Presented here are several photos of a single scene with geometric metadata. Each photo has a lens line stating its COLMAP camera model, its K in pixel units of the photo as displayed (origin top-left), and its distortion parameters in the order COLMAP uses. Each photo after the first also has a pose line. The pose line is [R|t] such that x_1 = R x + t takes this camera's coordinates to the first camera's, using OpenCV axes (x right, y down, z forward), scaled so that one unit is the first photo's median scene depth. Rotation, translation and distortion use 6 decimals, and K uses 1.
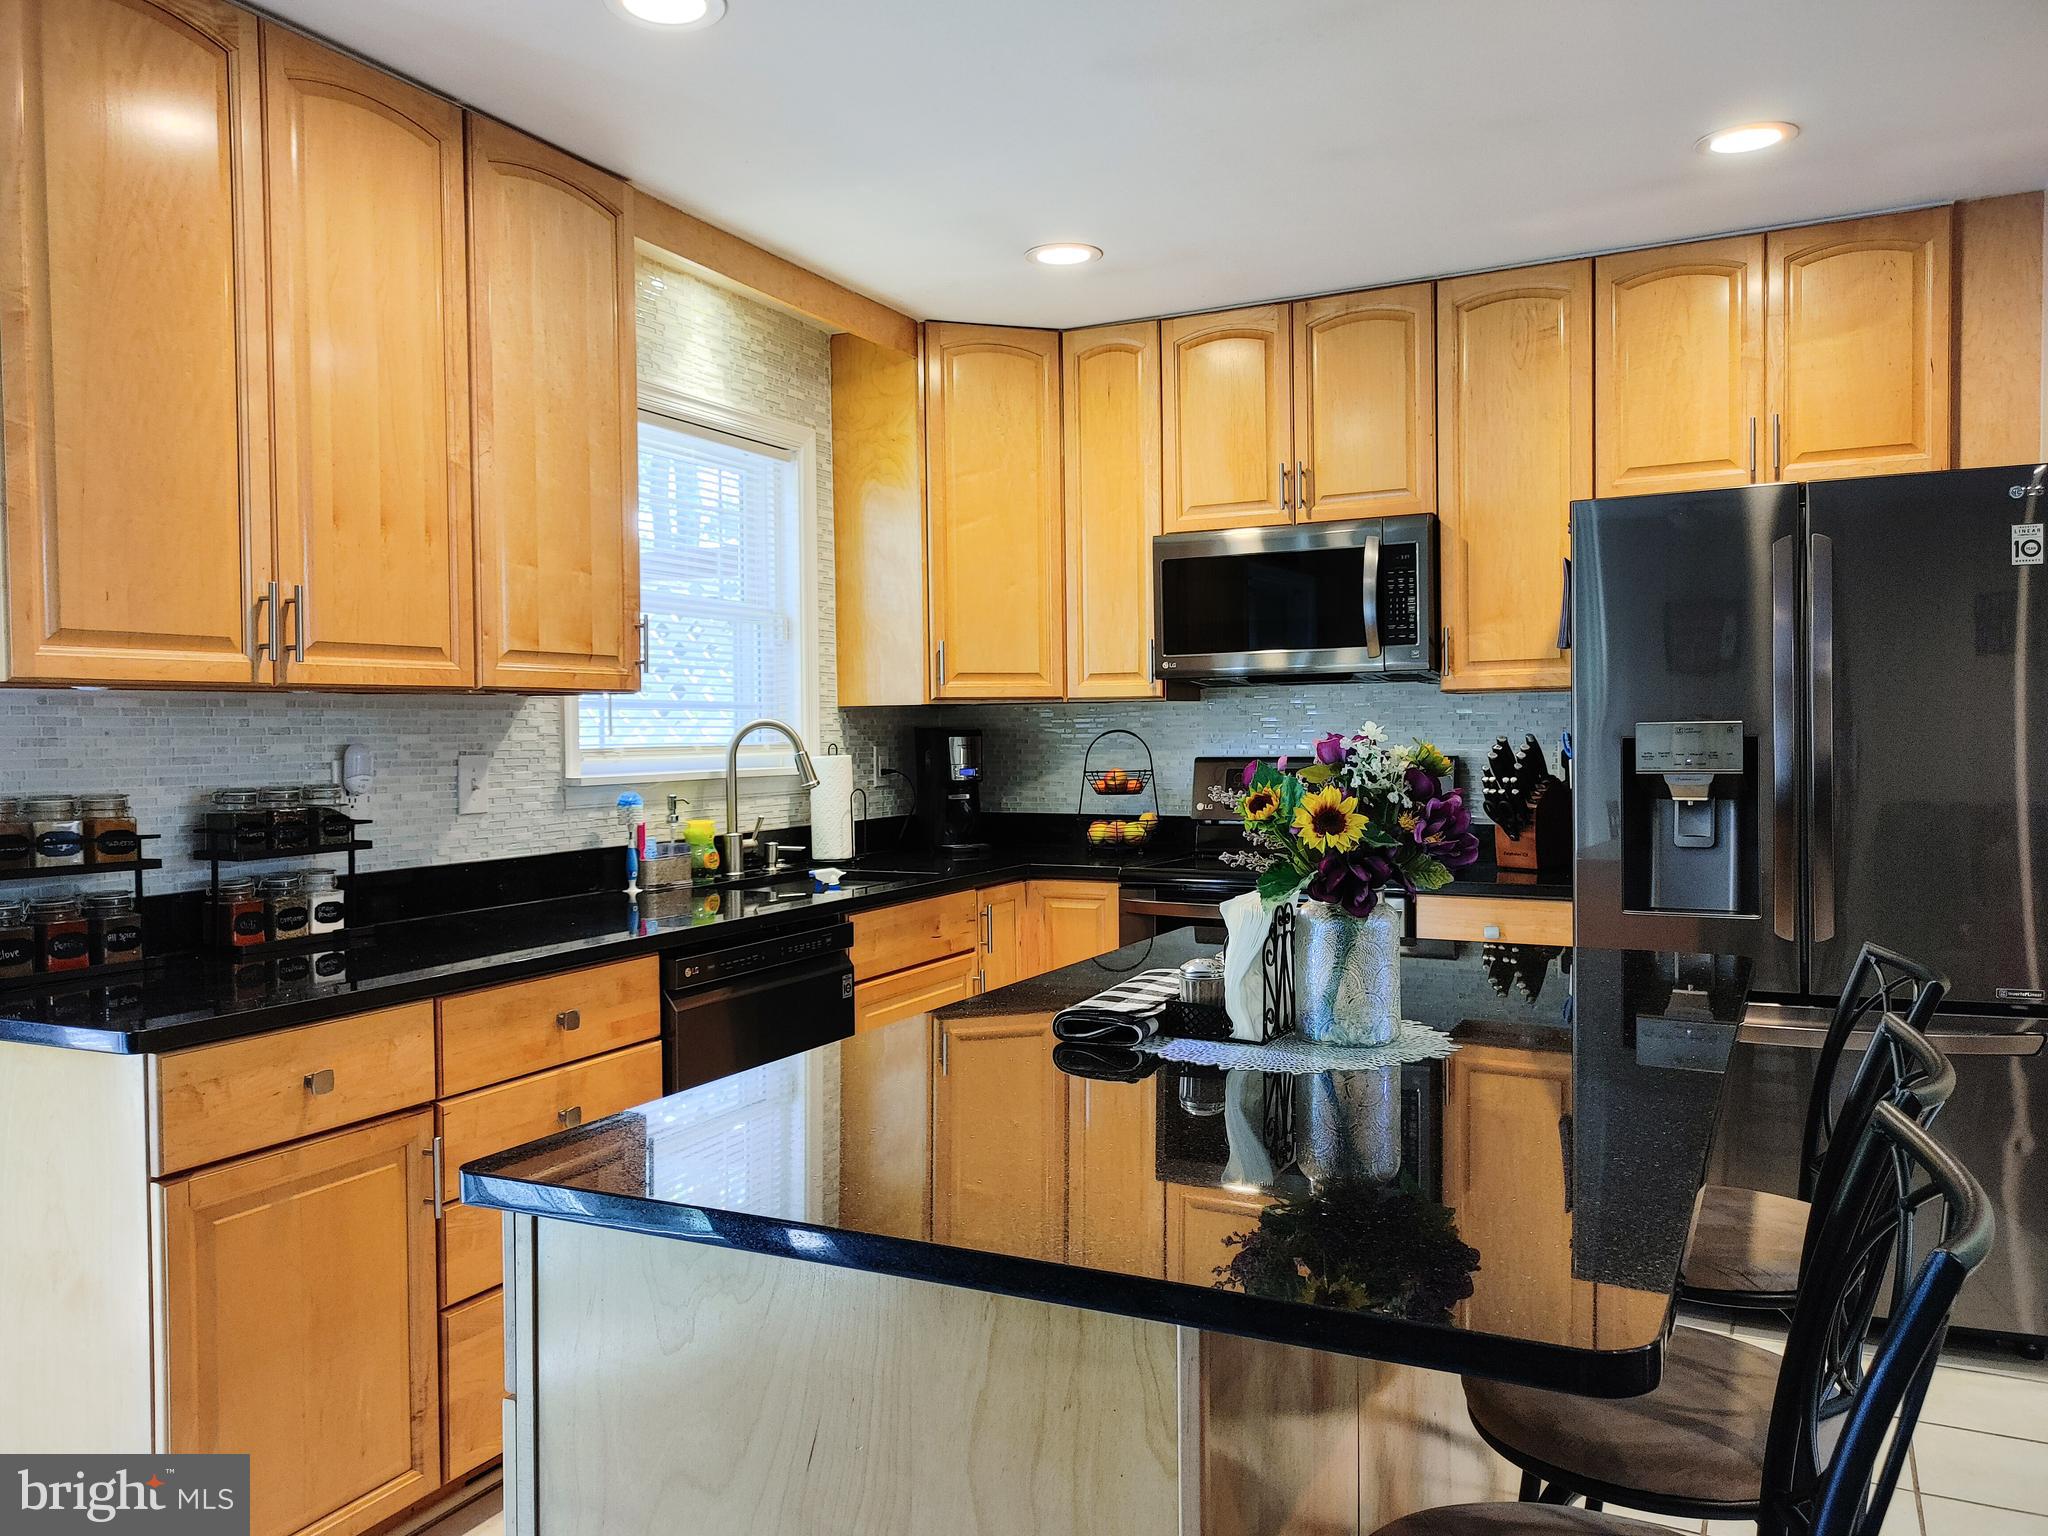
lens RADIAL K [[1564.9, 0, 1024.9], [0, 1564.9, 770.1], [0, 0, 1]] dist [0.051206, -0.020222]
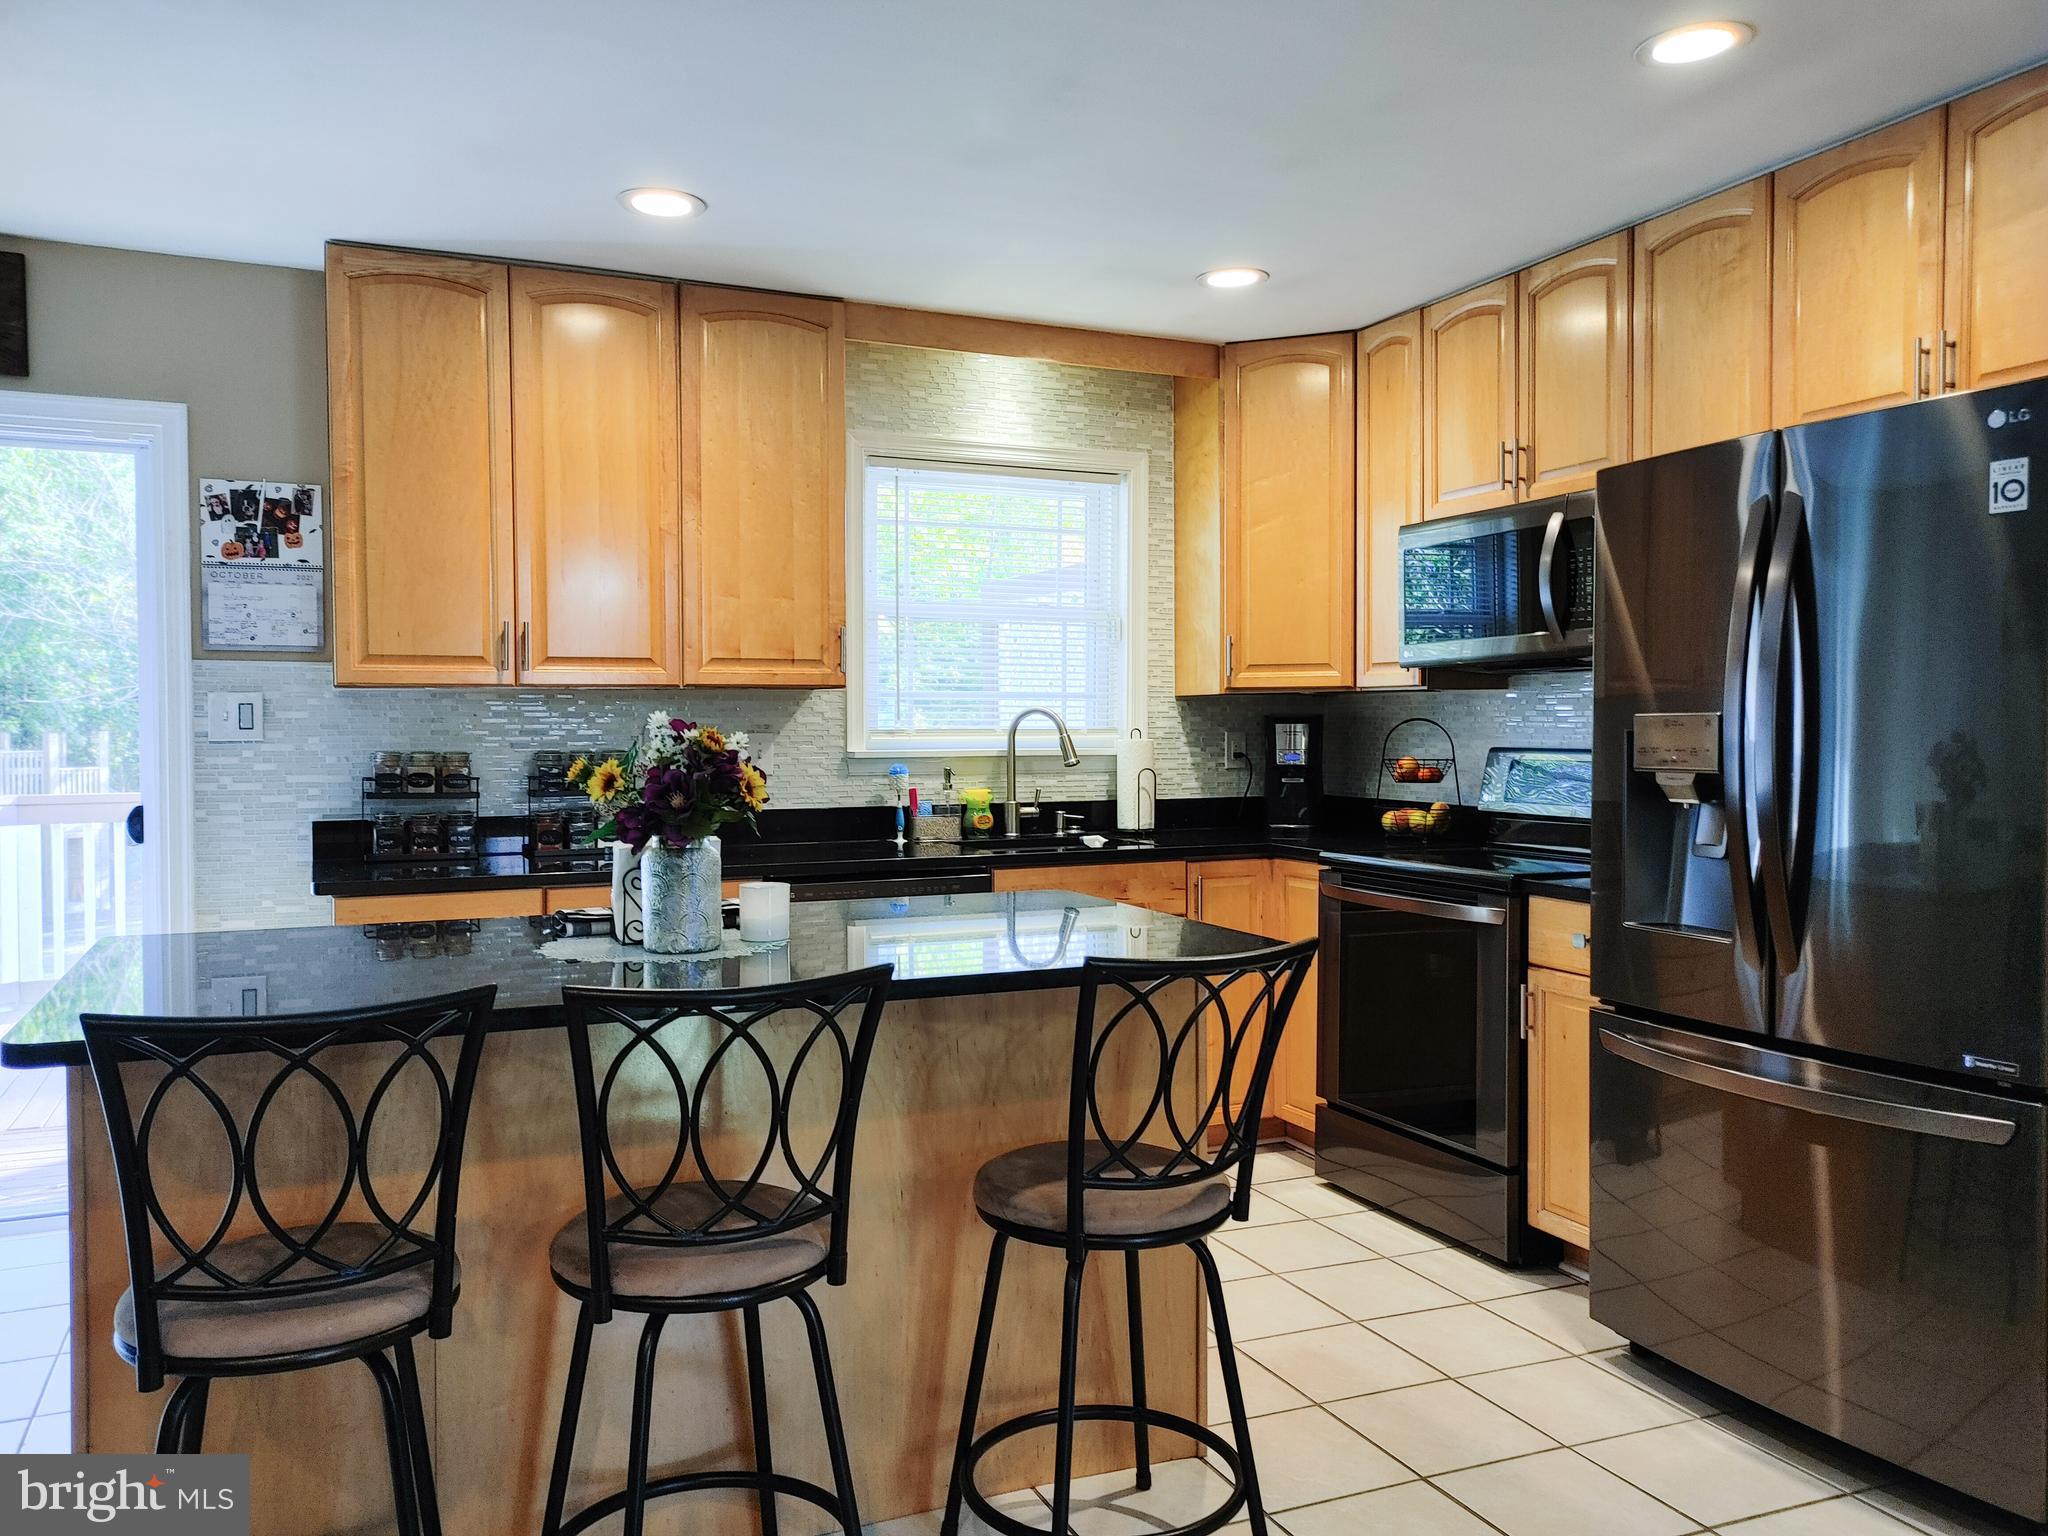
lens RADIAL K [[1564.9, 0, 1017.1], [0, 1564.9, 763.5], [0, 0, 1]] dist [0.051206, -0.020222]
pose [[0.767011, 0.025114, -0.641142, 0.590582], [-0.022306, 0.999673, 0.012472, -0.004066], [0.641246, 0.004735, 0.767321, 0.074017]]
